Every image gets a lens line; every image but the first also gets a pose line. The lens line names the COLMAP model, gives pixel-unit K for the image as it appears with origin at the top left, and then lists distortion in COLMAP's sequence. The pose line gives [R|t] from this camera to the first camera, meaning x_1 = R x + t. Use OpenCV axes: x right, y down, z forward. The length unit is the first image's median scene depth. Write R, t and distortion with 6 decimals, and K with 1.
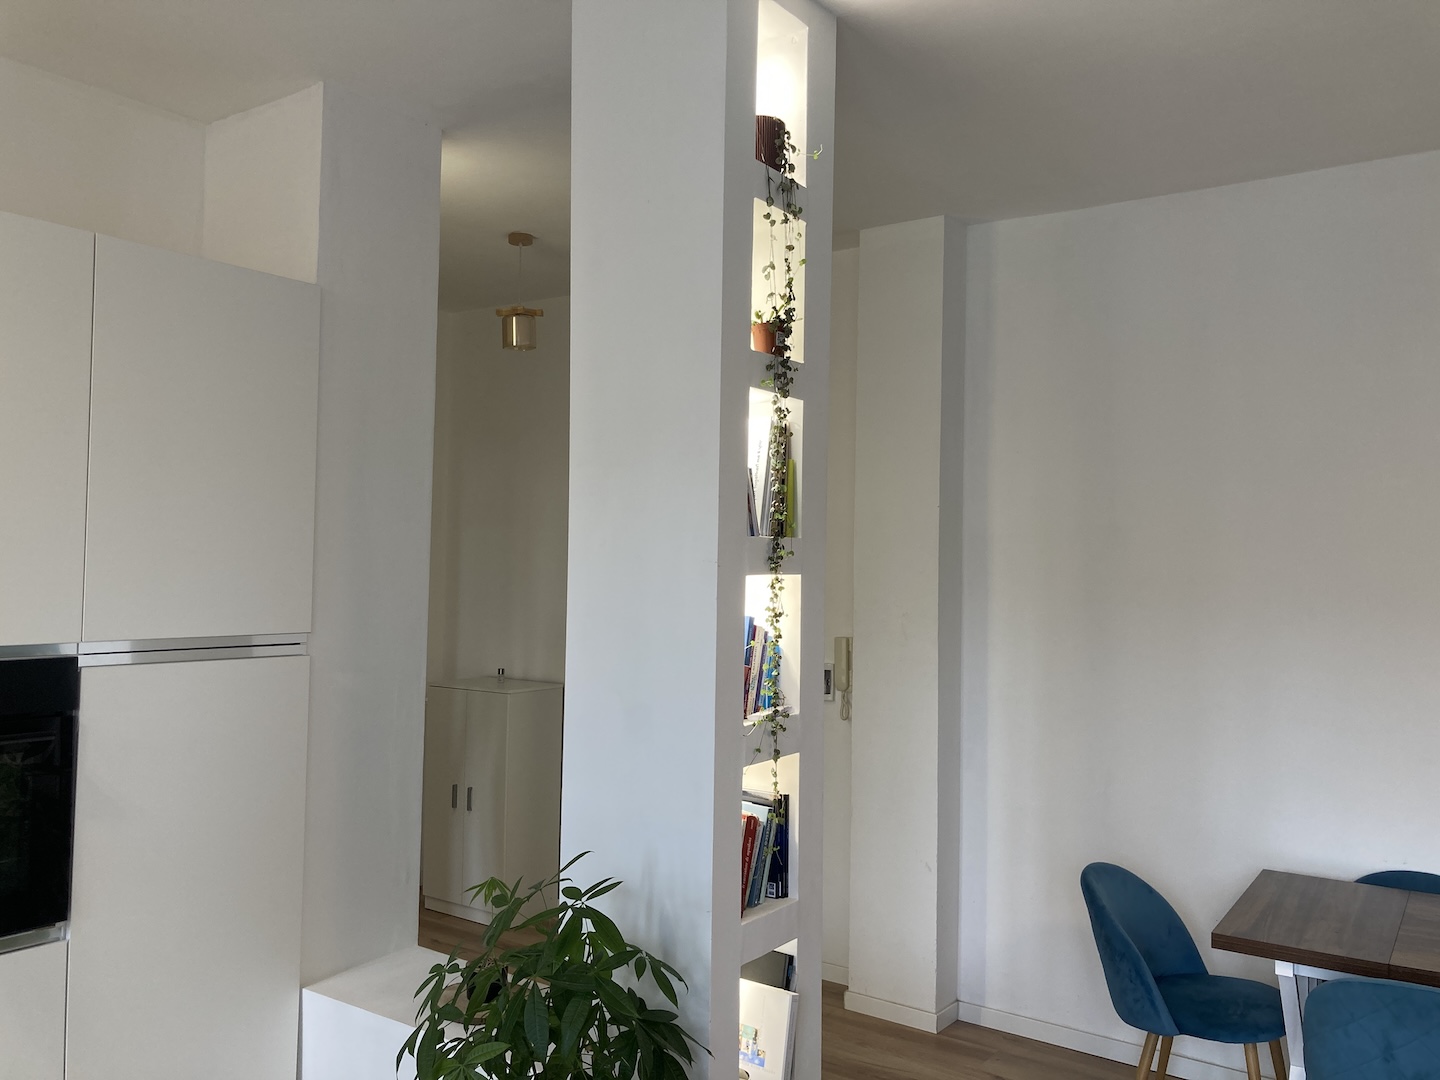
lens RADIAL K [[1174.7, 0, 714.9], [0, 1174.7, 531.7], [0, 0, 1]] dist [0.010631, -0.011844]
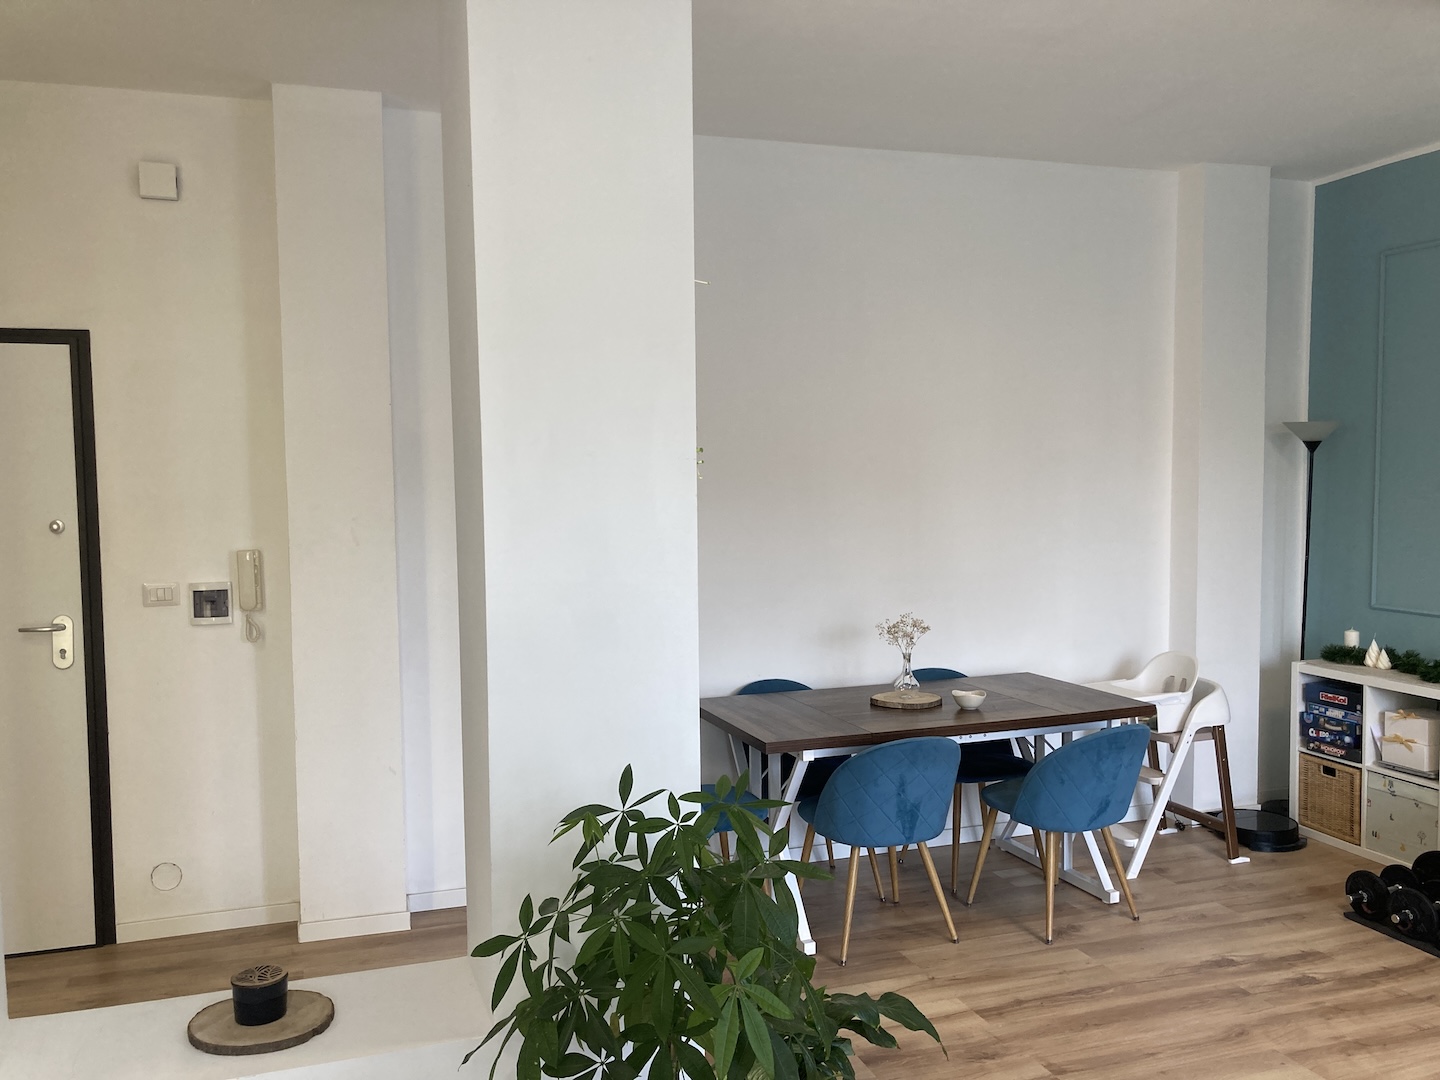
lens RADIAL K [[1174.7, 0, 709.9], [0, 1174.7, 553.0], [0, 0, 1]] dist [0.010631, -0.011844]
pose [[0.588807, -0.081042, 0.804201, -0.404312], [-0.002018, 0.994810, 0.101728, 0.000677], [-0.808271, -0.061521, 0.585588, 0.197119]]
